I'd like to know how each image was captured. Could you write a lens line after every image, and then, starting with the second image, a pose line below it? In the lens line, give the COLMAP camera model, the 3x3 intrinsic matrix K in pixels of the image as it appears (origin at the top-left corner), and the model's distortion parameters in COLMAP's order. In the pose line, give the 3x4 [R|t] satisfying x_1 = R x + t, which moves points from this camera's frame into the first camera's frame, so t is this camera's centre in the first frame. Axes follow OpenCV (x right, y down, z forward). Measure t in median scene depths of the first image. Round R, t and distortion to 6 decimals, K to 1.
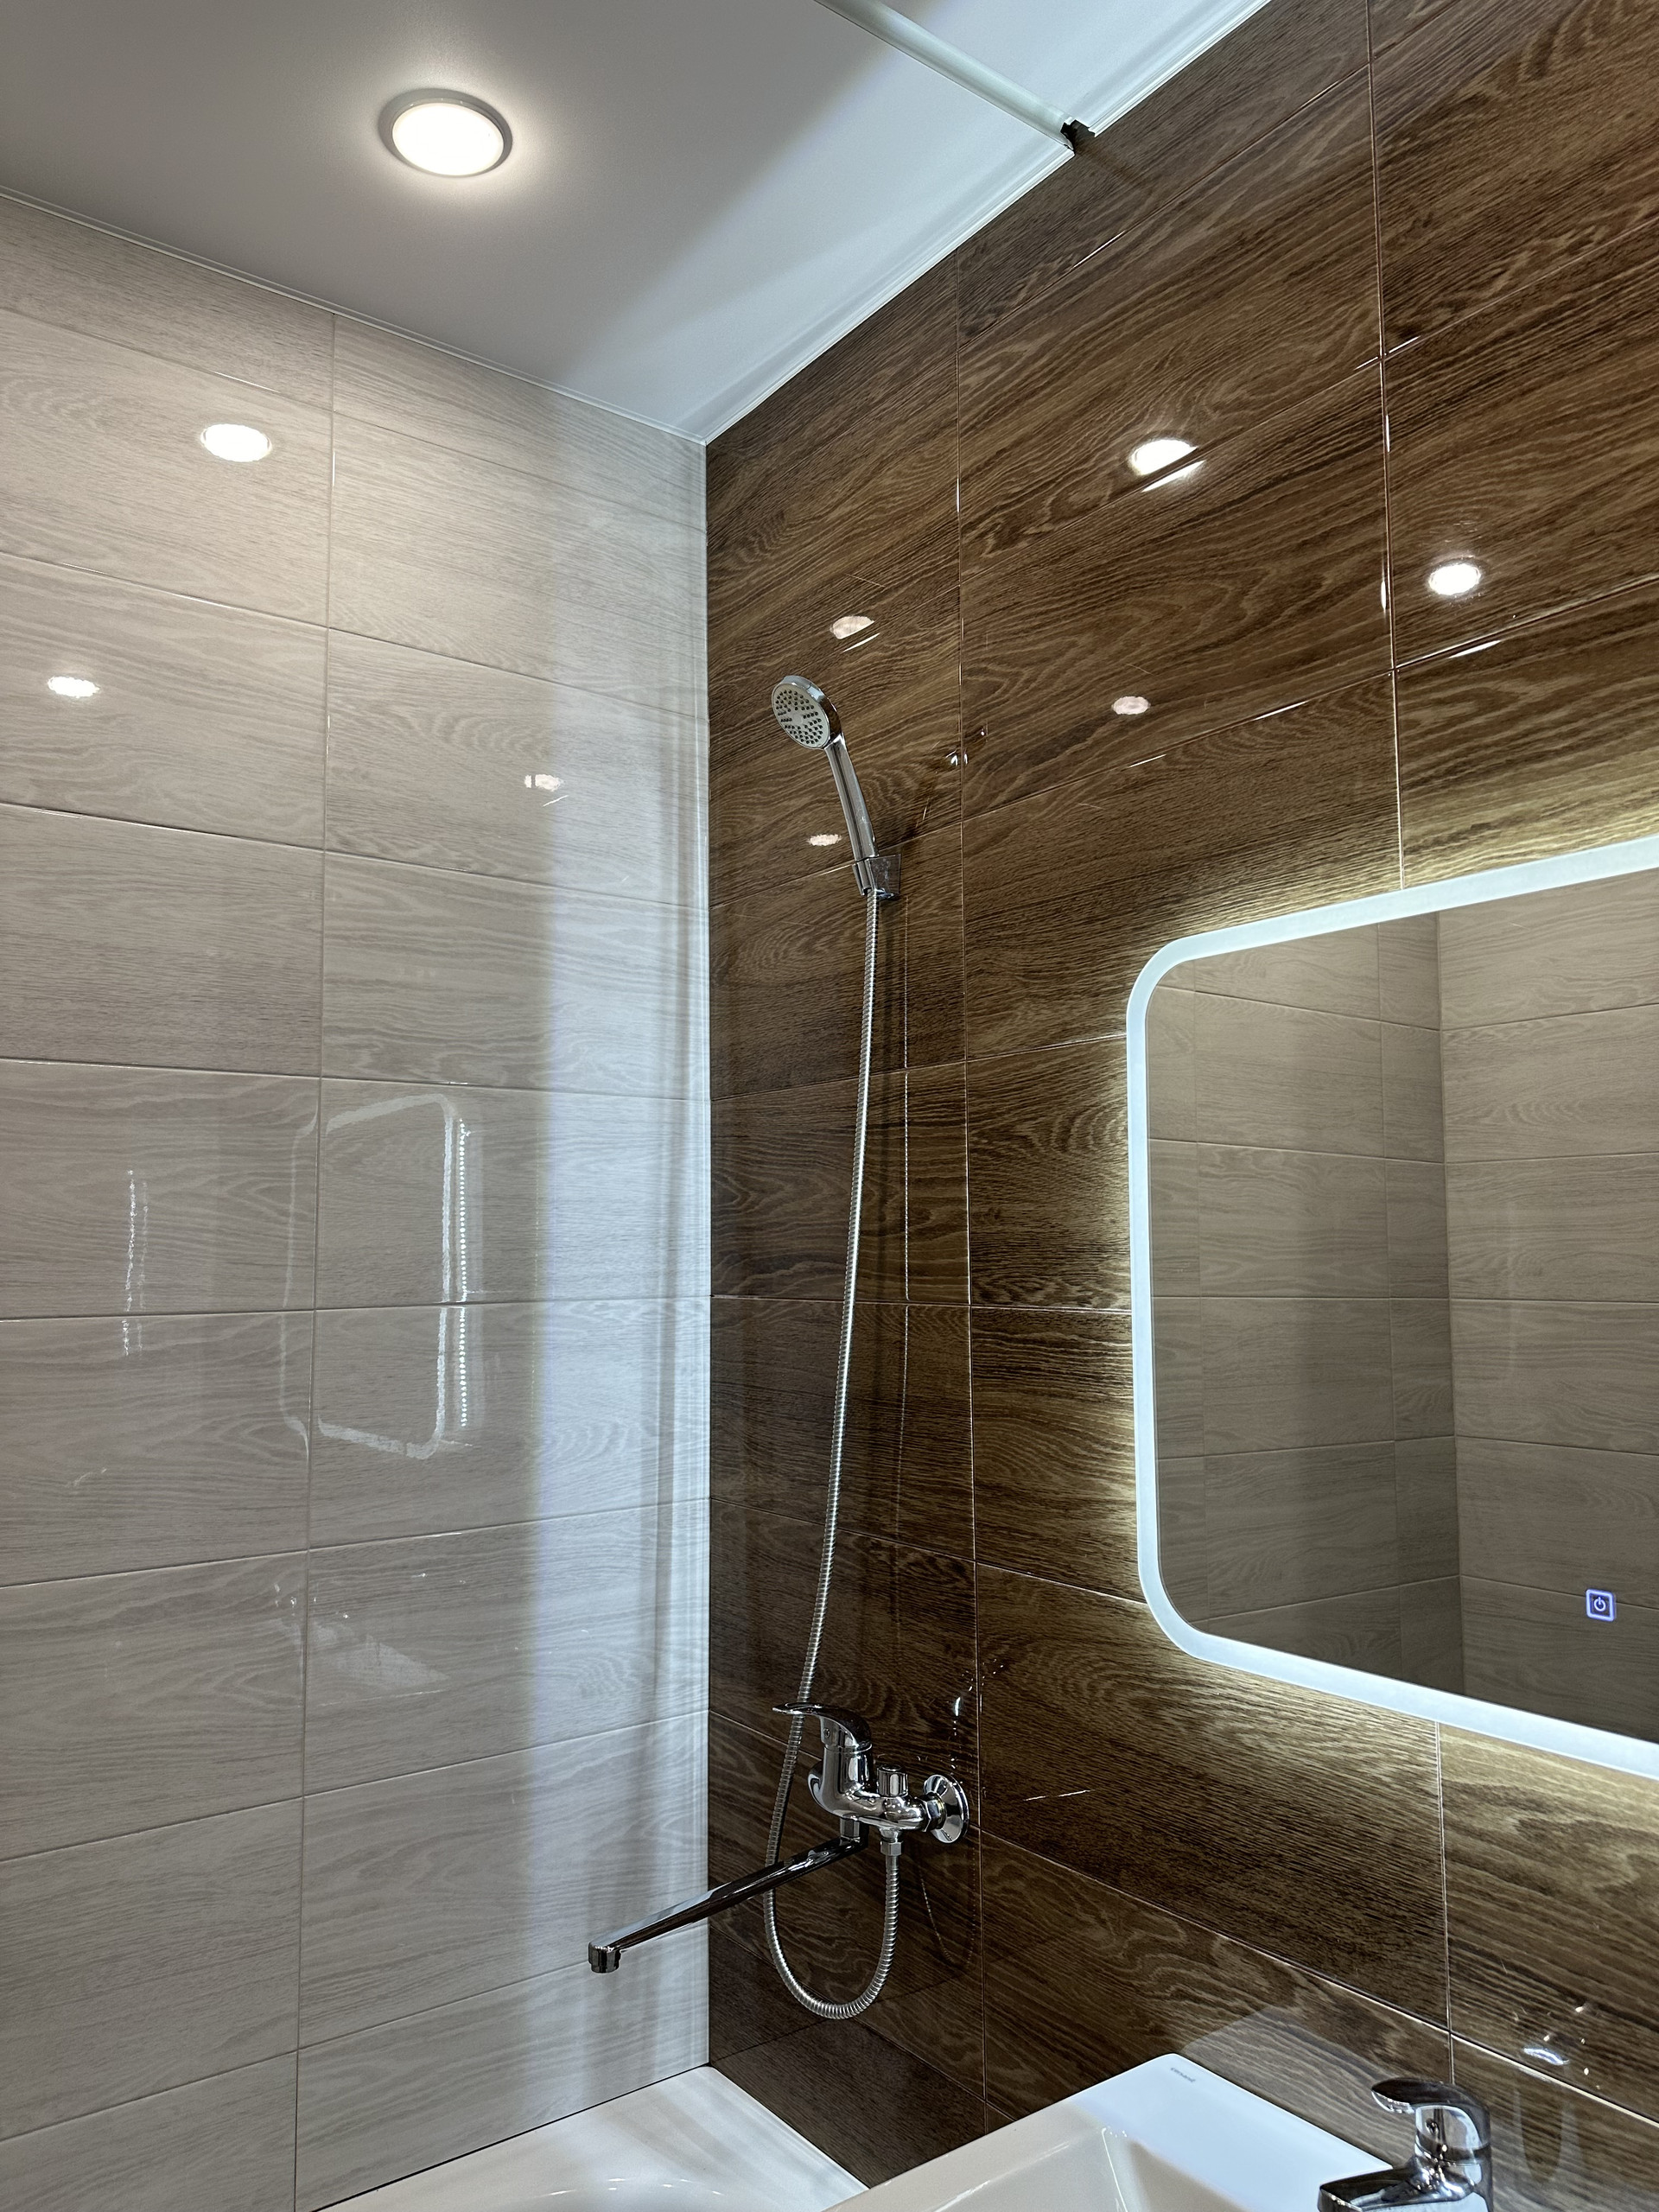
lens RADIAL K [[1554.9, 0, 831.0], [0, 1554.9, 1103.6], [0, 0, 1]] dist [0.061738, -0.070174]
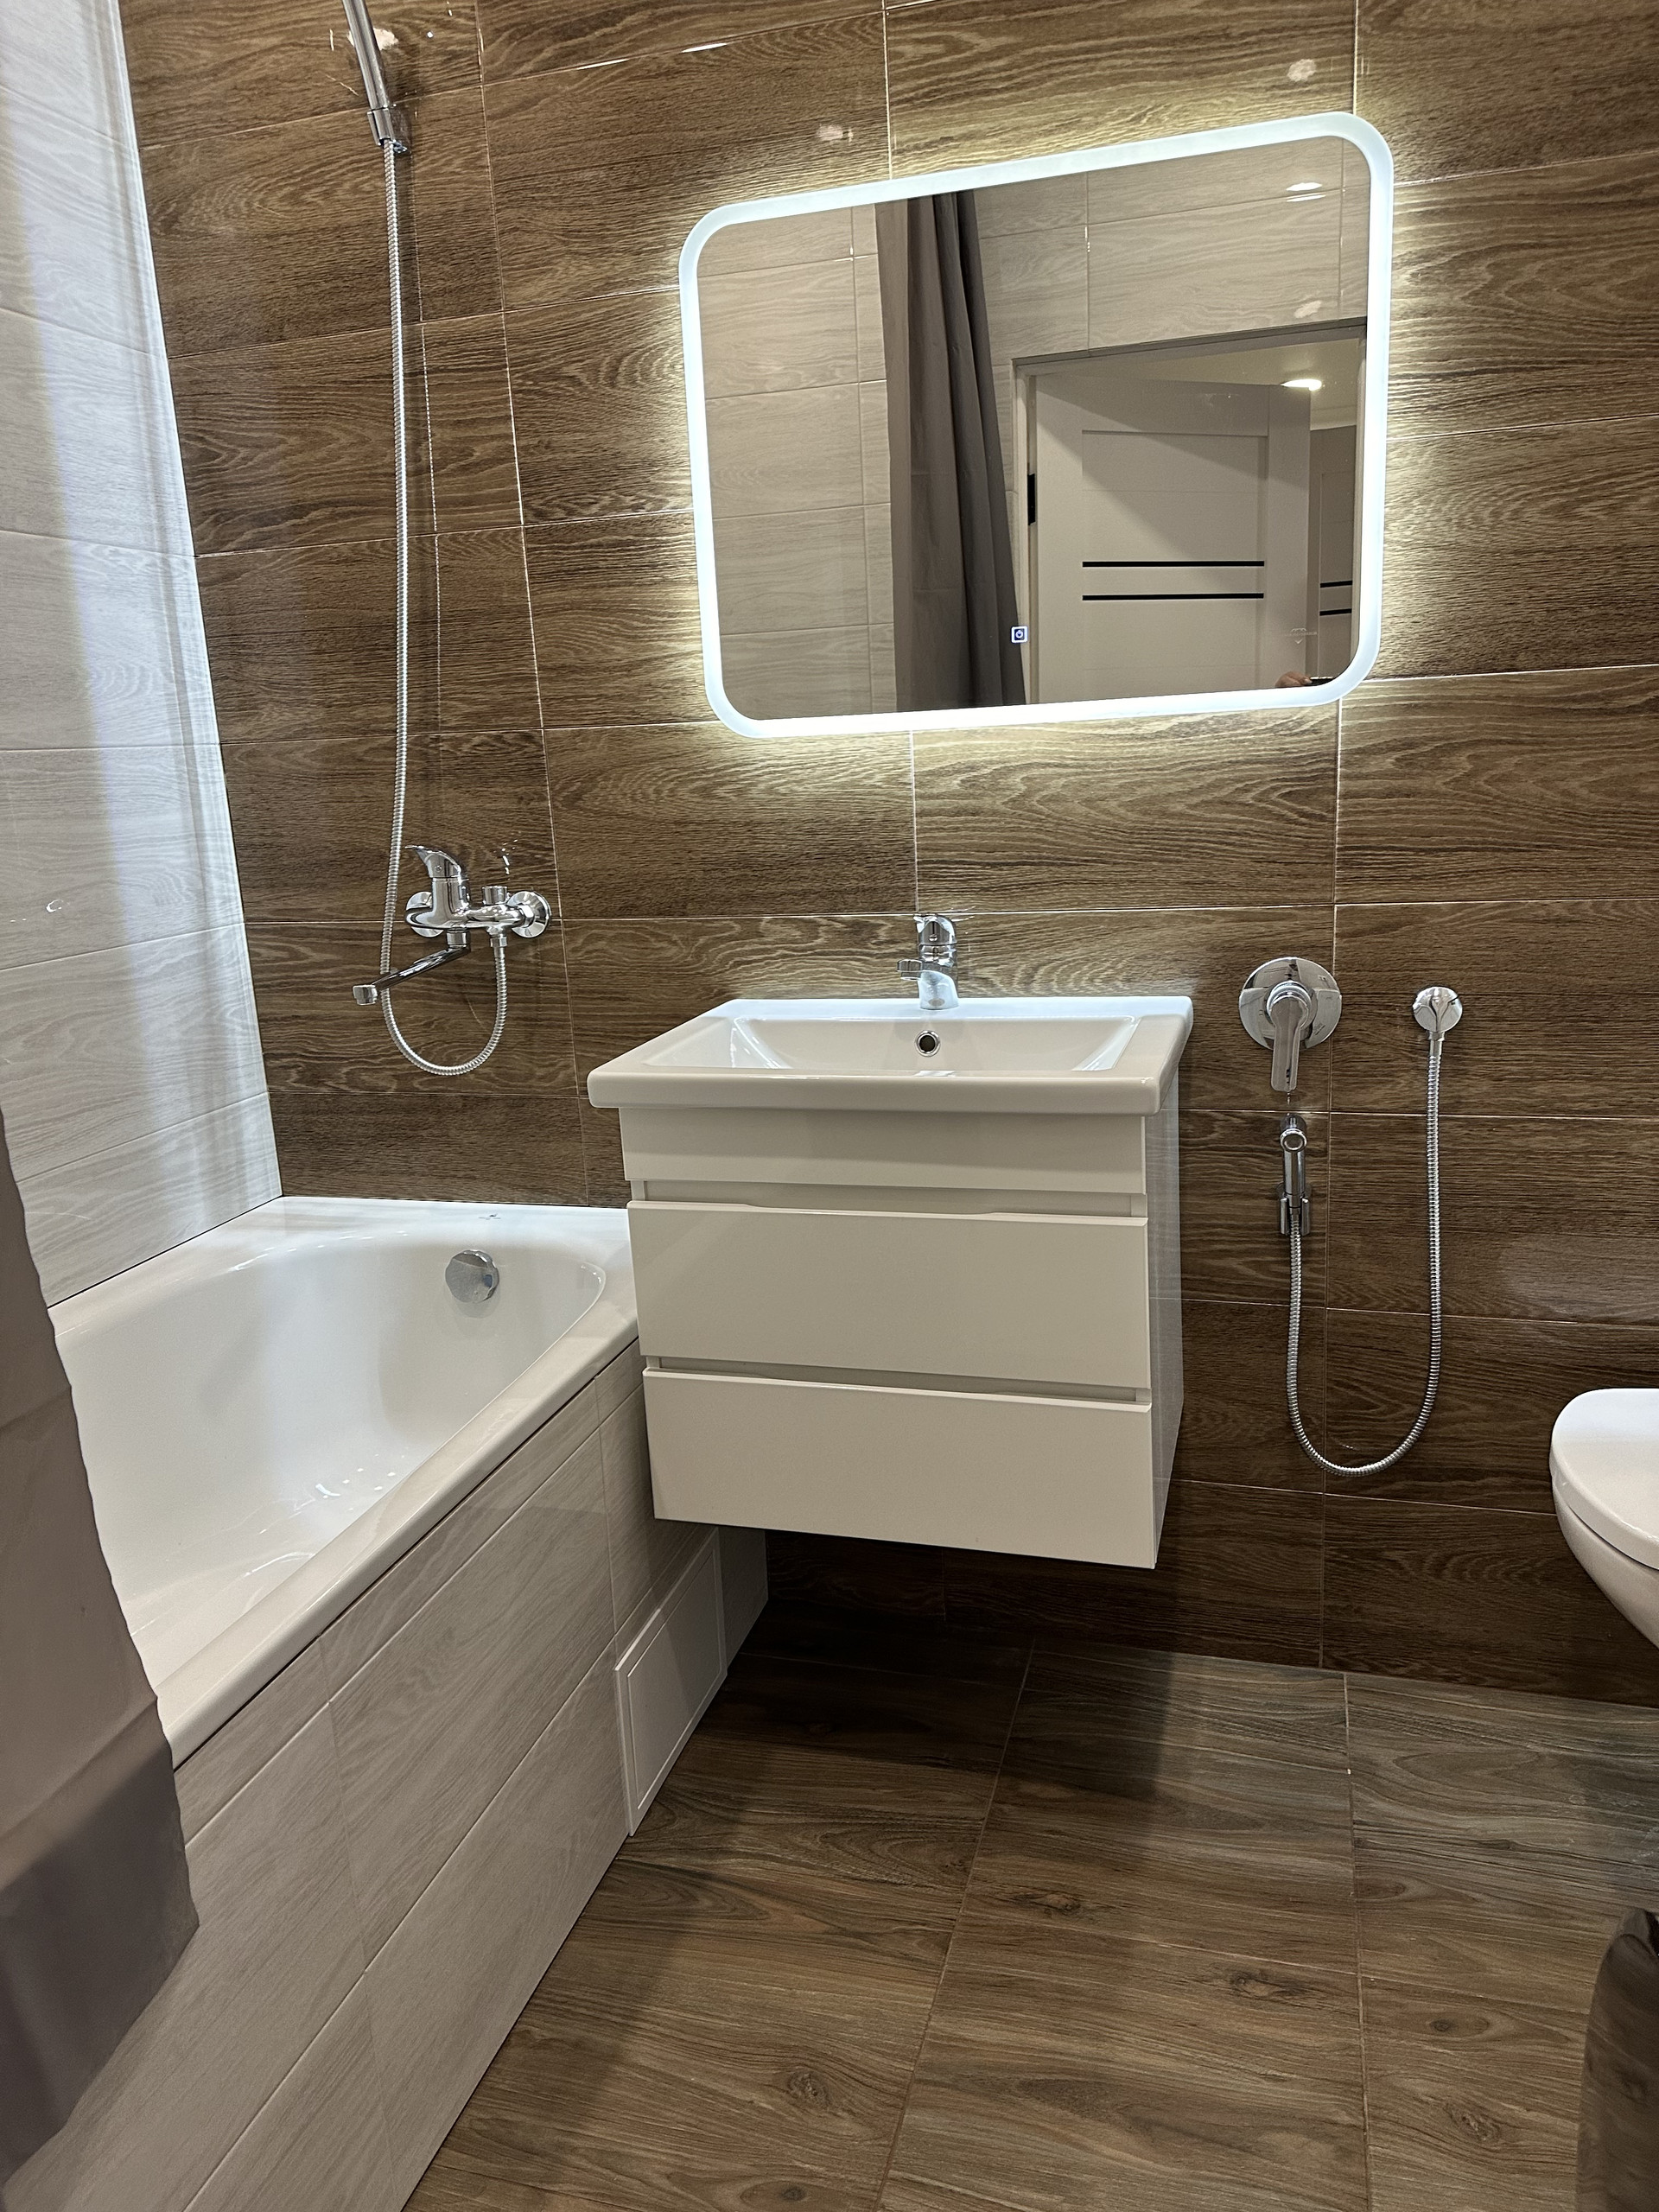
lens RADIAL K [[1554.9, 0, 849.8], [0, 1554.9, 1095.5], [0, 0, 1]] dist [0.061738, -0.070174]
pose [[0.791148, -0.166611, 0.588494, -0.526865], [-0.014680, 0.956732, 0.290600, 0.197739], [-0.611449, -0.238547, 0.754471, -0.234649]]
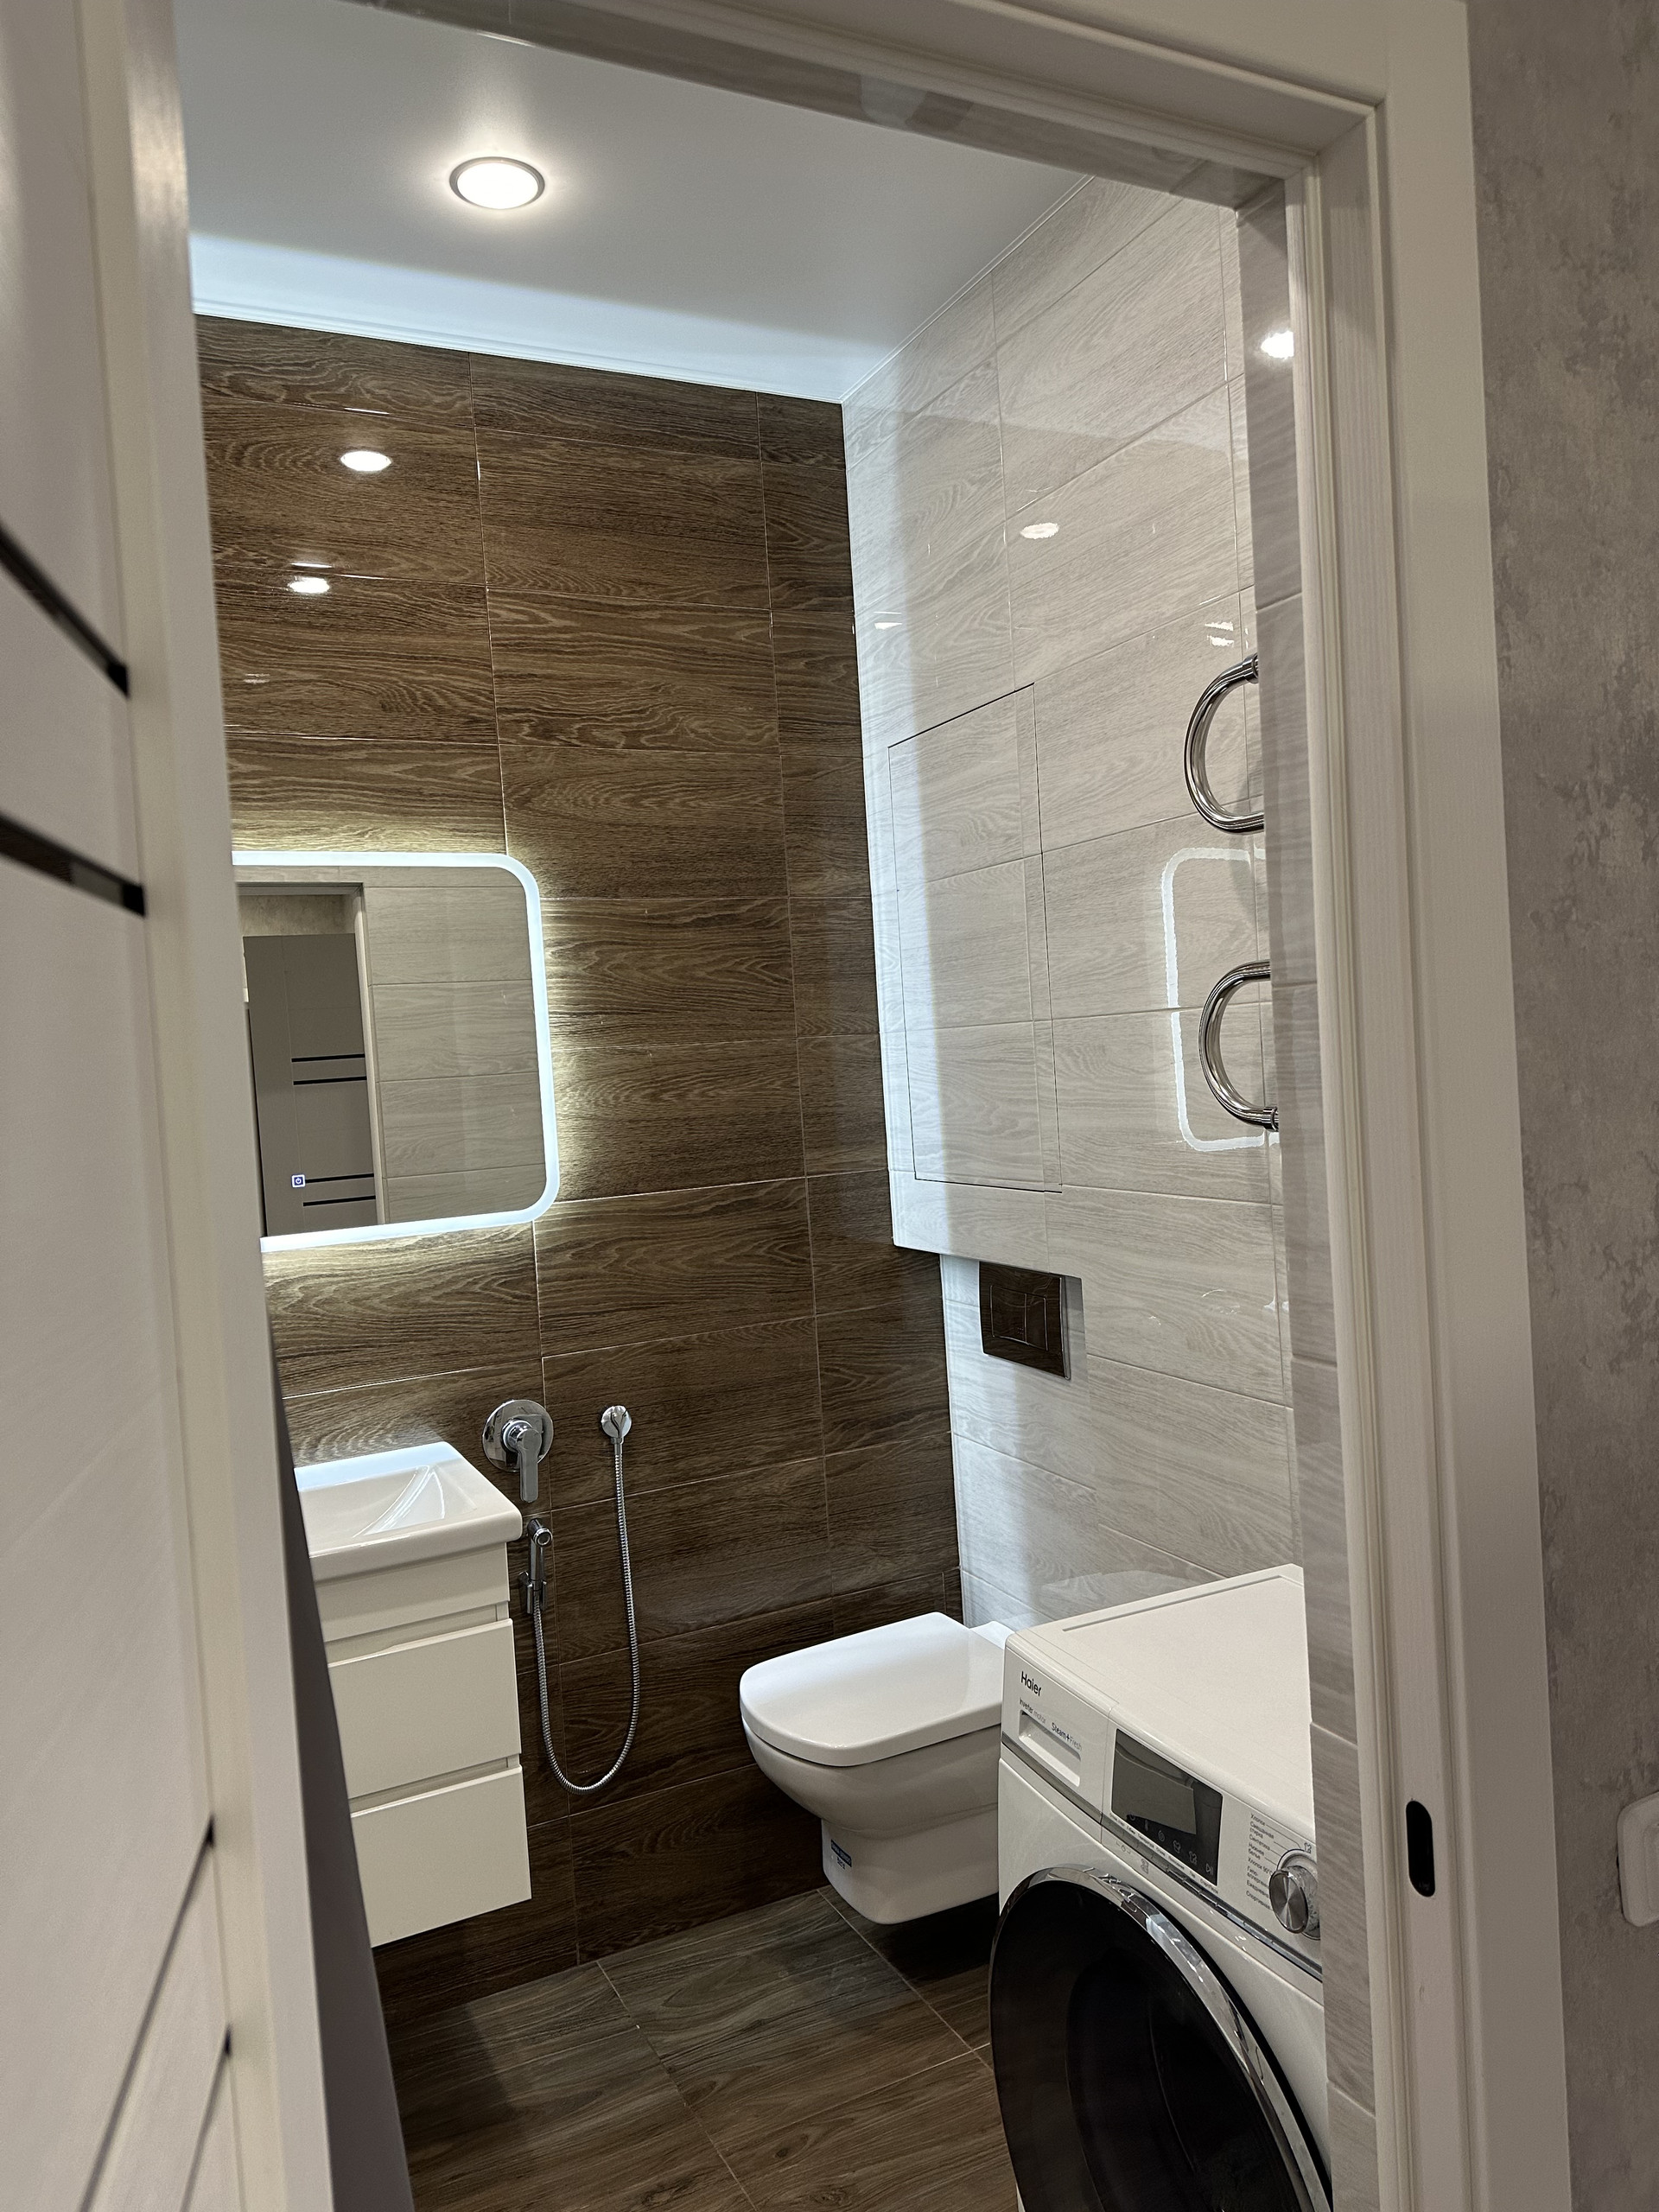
lens RADIAL K [[1554.9, 0, 822.6], [0, 1554.9, 1089.7], [0, 0, 1]] dist [0.061738, -0.070174]
pose [[0.171577, -0.026267, 0.984820, -1.071054], [-0.030808, 0.999013, 0.032013, 0.056299], [-0.984689, -0.035833, 0.170599, -0.100464]]
